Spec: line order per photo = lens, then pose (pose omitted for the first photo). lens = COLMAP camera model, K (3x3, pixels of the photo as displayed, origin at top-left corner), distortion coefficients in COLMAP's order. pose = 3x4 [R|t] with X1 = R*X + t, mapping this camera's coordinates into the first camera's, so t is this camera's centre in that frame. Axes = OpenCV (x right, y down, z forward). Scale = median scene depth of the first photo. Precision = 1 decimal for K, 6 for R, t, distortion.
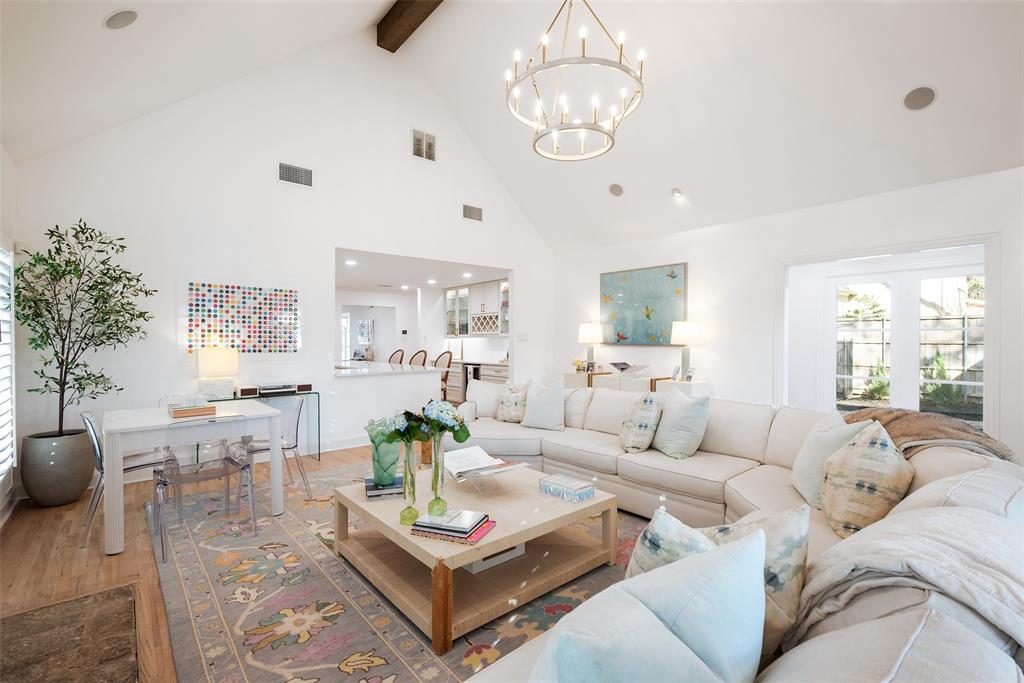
lens RADIAL K [[459.6, 0, 517.5], [0, 459.6, 341.3], [0, 0, 1]] dist [-0.000401, 0.000011]
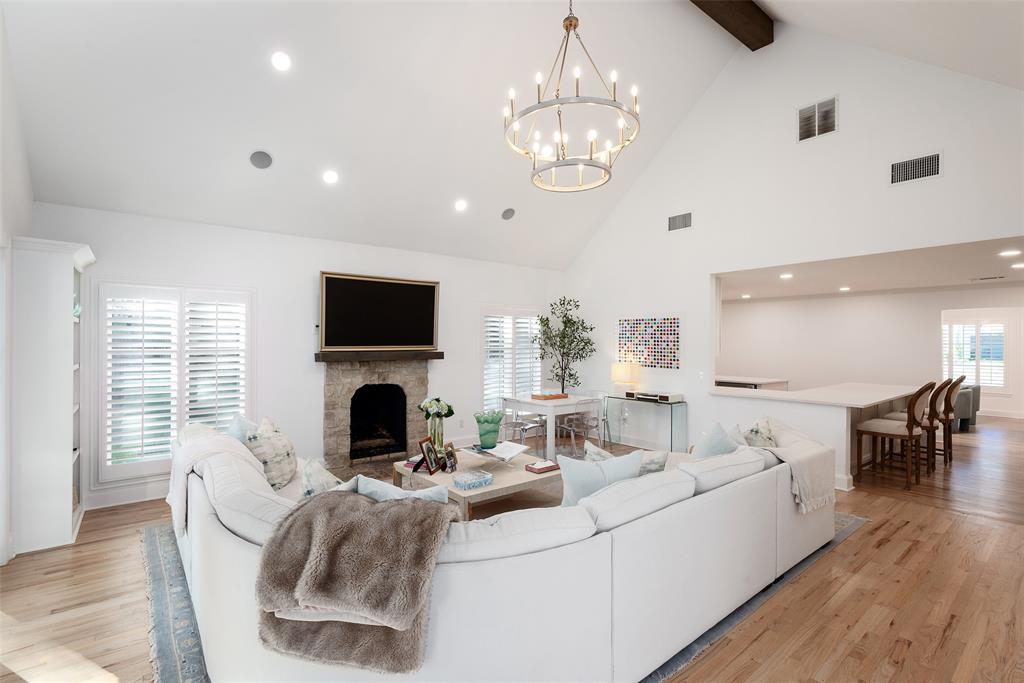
lens RADIAL K [[459.6, 0, 508.4], [0, 459.6, 341.6], [0, 0, 1]] dist [-0.000401, 0.000011]
pose [[-0.038808, -0.001107, -0.999246, 0.760420], [-0.006188, 0.999980, -0.000868, -0.045202], [0.999228, 0.006149, -0.038814, 0.614224]]
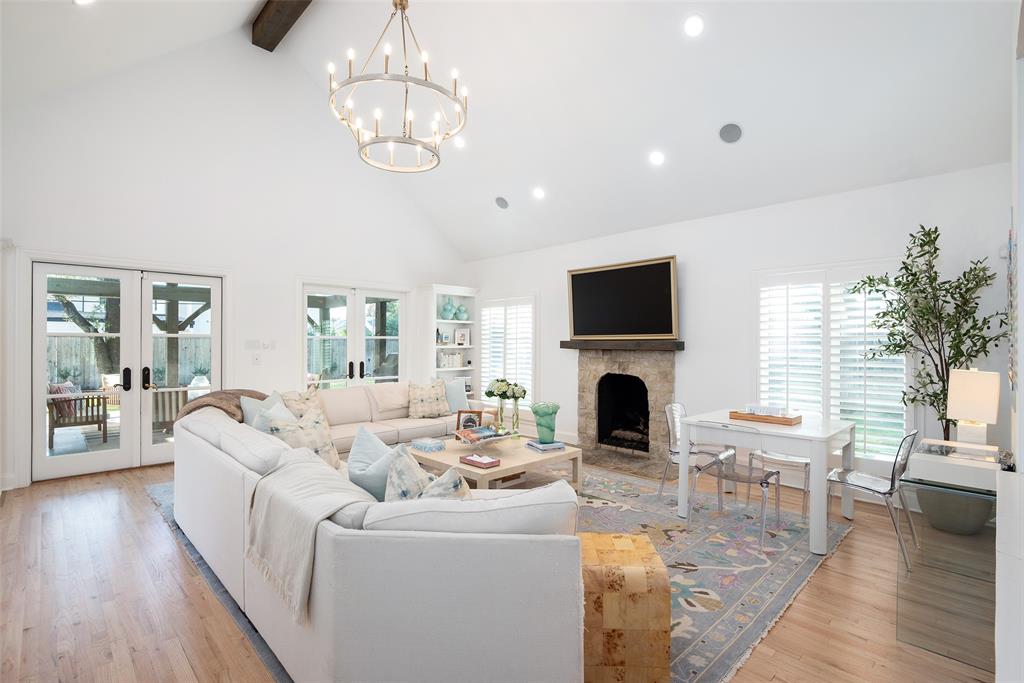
lens RADIAL K [[477.1, 0, 512.8], [0, 477.1, 342.3], [0, 0, 1]] dist [-0.000732, 0.001093]
pose [[-0.998194, -0.003667, -0.059969, -0.041342], [-0.004003, 0.999977, 0.005473, -0.020579], [0.059947, 0.005703, -0.998185, 1.389658]]
